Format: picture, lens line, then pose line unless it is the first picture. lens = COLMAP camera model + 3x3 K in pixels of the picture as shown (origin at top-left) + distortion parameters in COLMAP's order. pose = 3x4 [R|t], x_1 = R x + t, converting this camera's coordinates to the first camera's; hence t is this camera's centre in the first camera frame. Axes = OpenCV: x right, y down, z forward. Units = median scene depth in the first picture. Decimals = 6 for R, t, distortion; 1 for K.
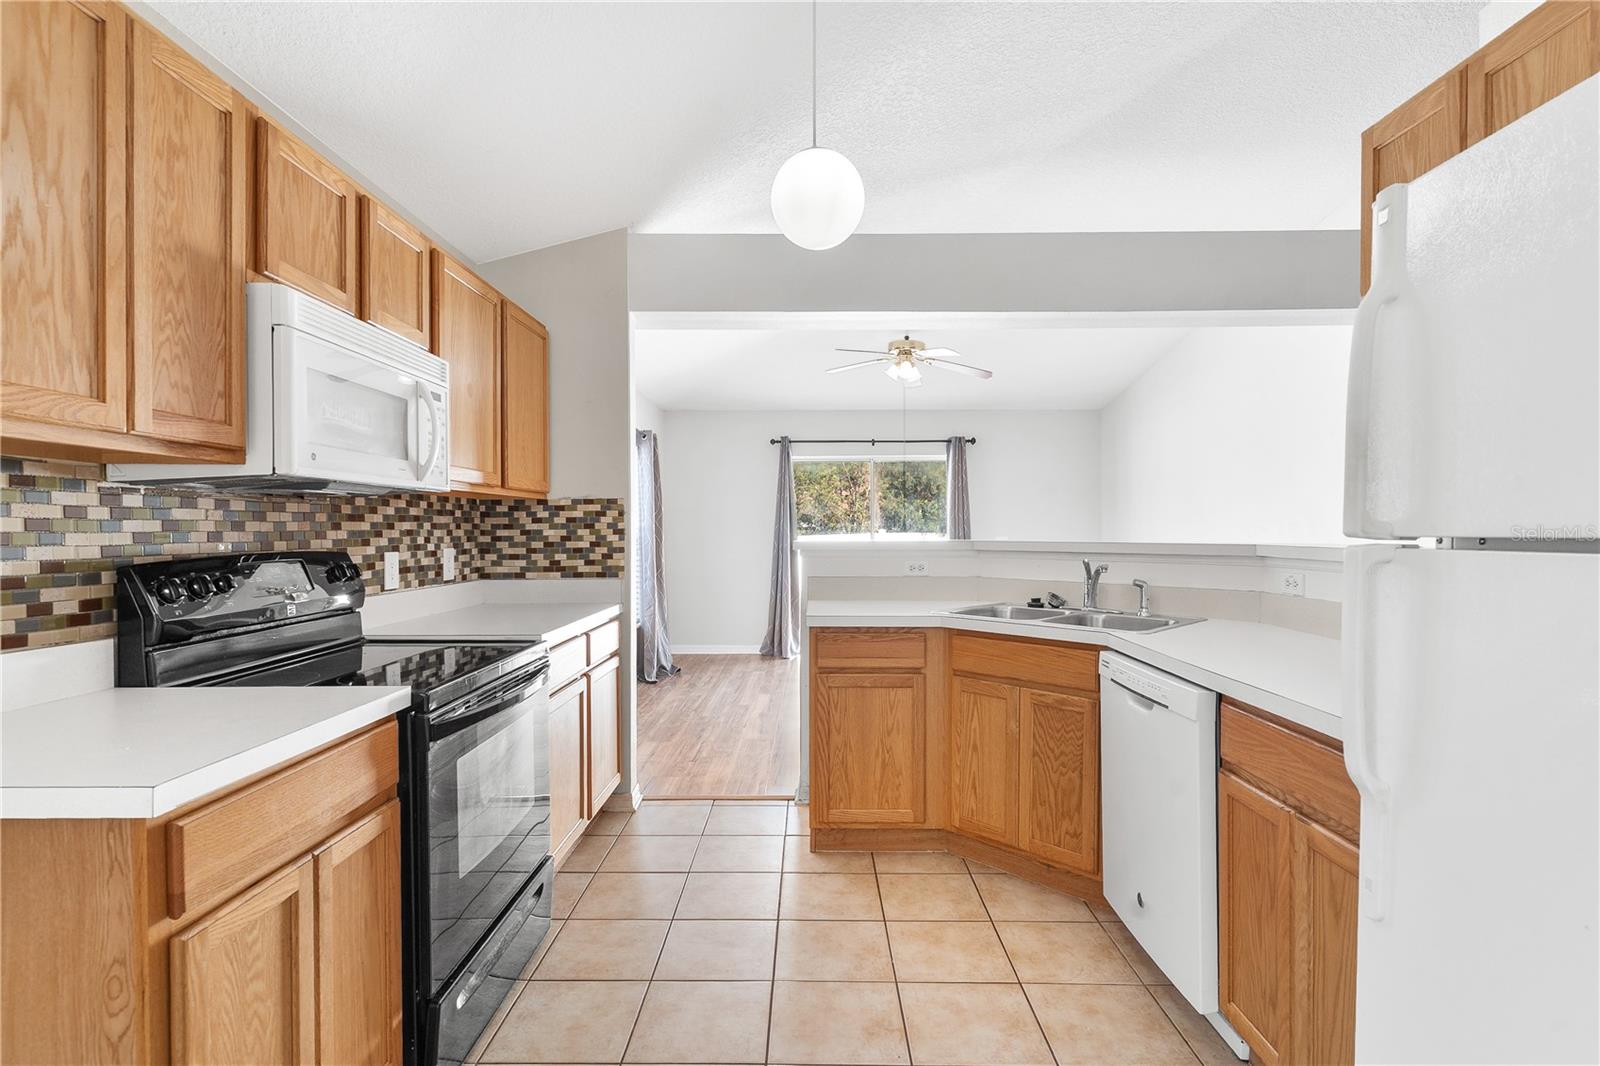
lens RADIAL K [[782.8, 0, 807.1], [0, 782.8, 536.6], [0, 0, 1]] dist [0.004657, -0.001395]
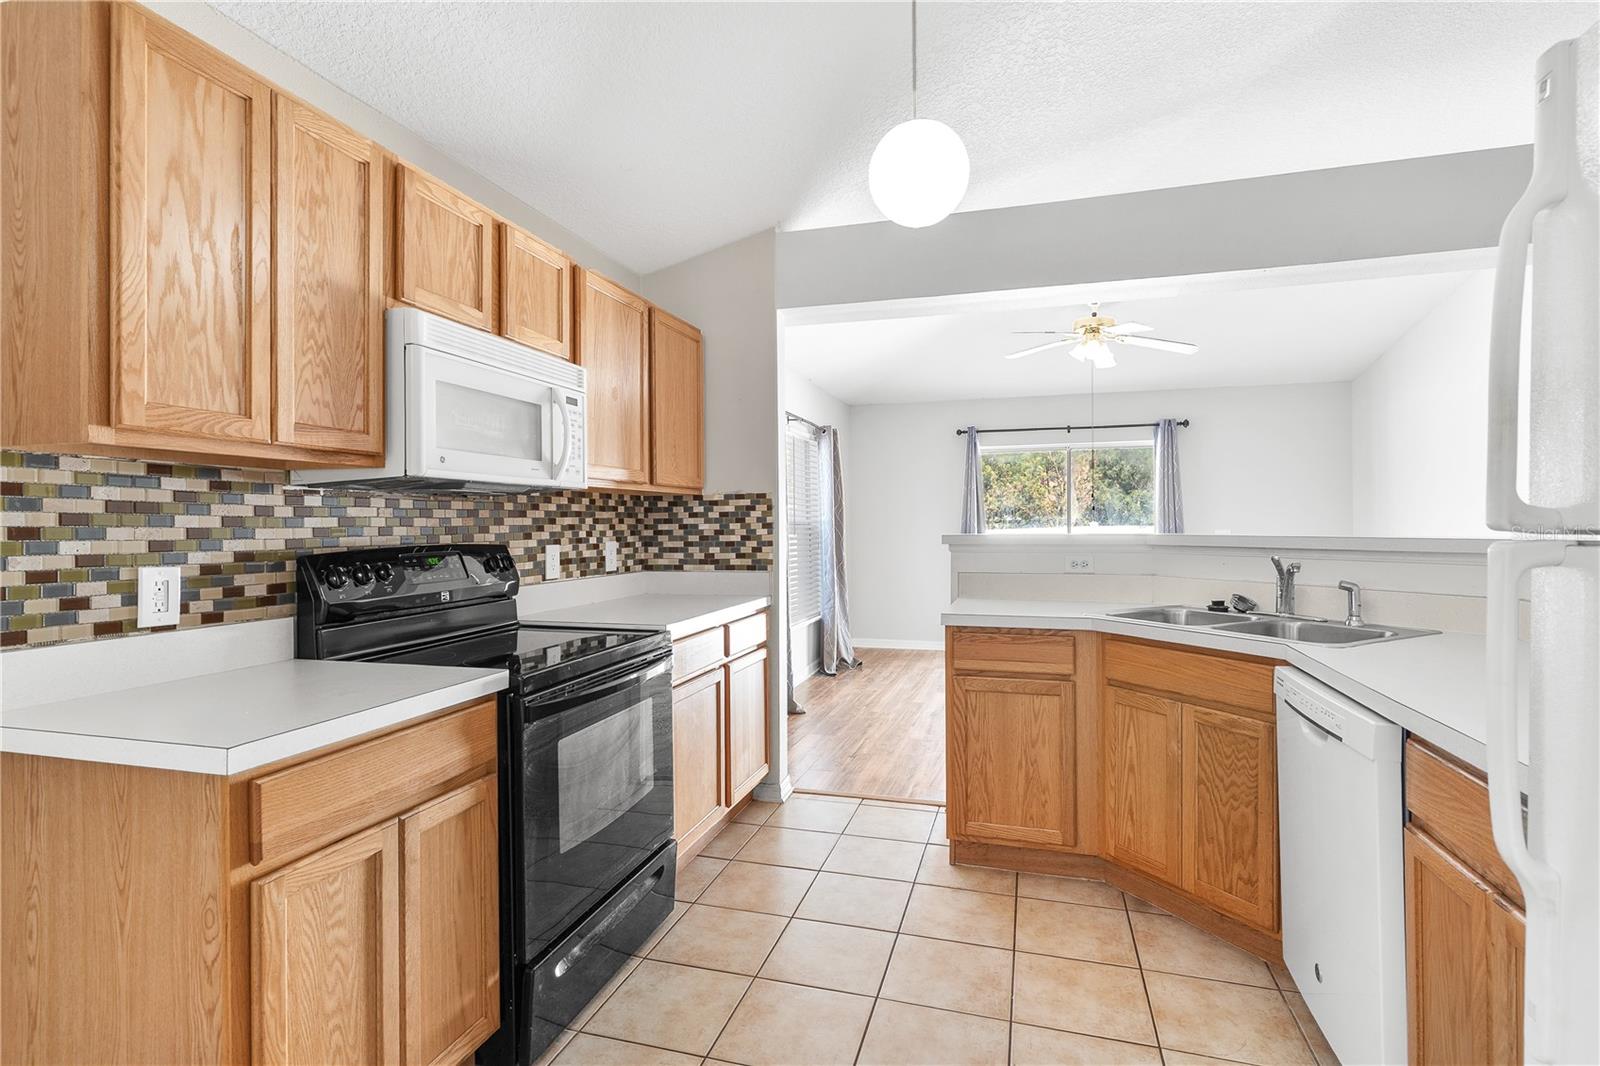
lens RADIAL K [[782.8, 0, 801.0], [0, 782.8, 522.5], [0, 0, 1]] dist [0.004657, -0.001395]
pose [[0.960433, -0.004653, -0.278472, 0.103394], [0.002005, 0.999950, -0.009792, -0.000217], [0.278504, 0.008846, 0.960394, 0.042838]]
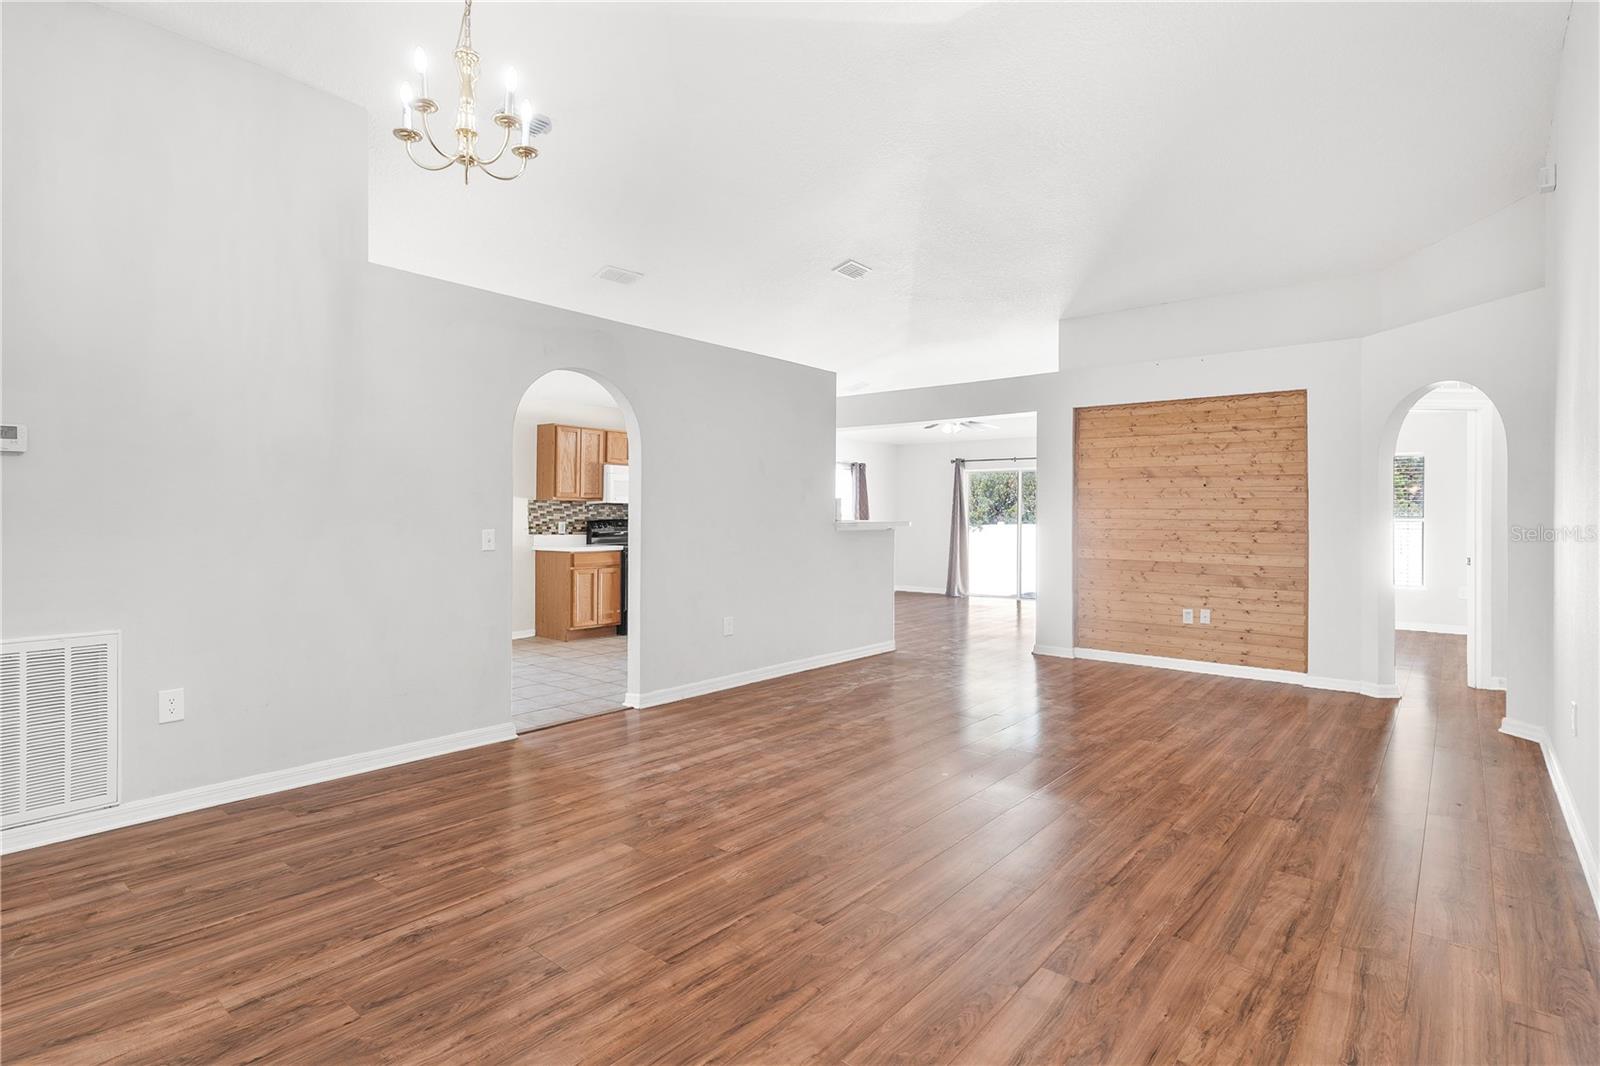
lens RADIAL K [[782.8, 0, 790.3], [0, 782.8, 507.4], [0, 0, 1]] dist [0.004657, -0.001395]
pose [[0.777503, -0.003135, -0.628872, 1.930646], [-0.011537, 0.999748, -0.019248, 0.019038], [0.628774, 0.022221, 0.777271, -1.229071]]
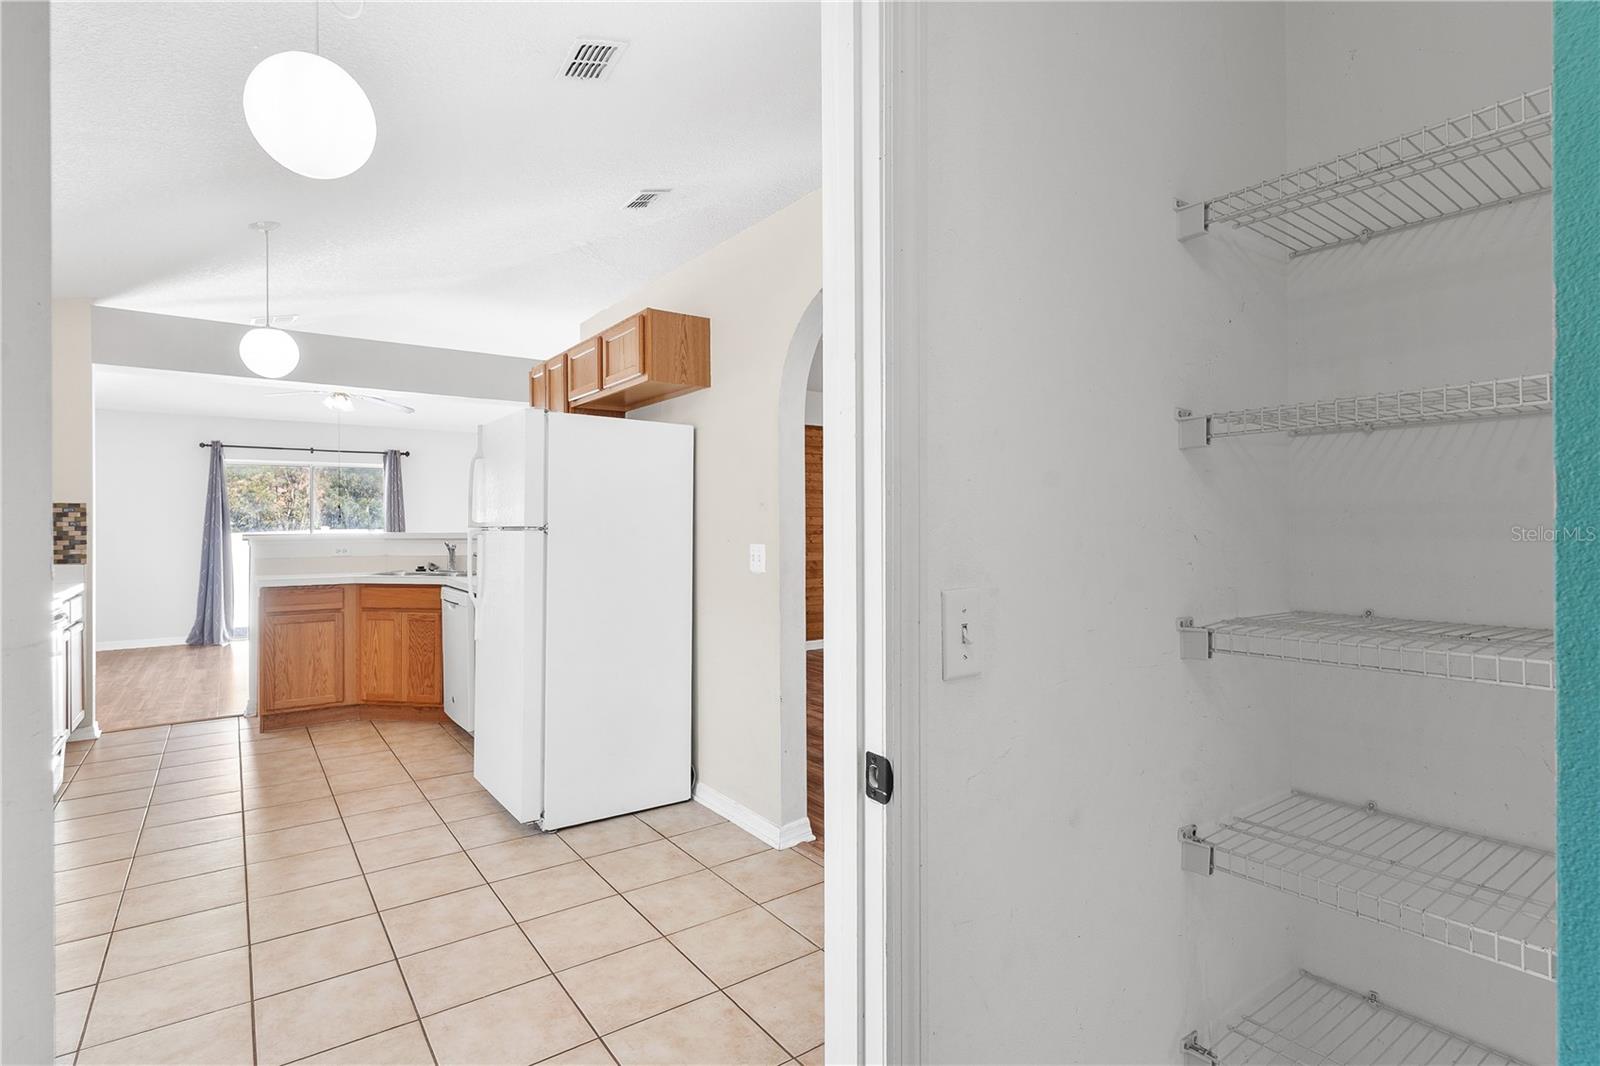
lens RADIAL K [[782.8, 0, 796.2], [0, 782.8, 520.6], [0, 0, 1]] dist [0.004657, -0.001395]
pose [[0.807491, -0.001208, 0.589879, -0.057635], [0.010165, 0.999878, -0.011868, 0.010235], [-0.589793, 0.015579, 0.807404, -0.957546]]
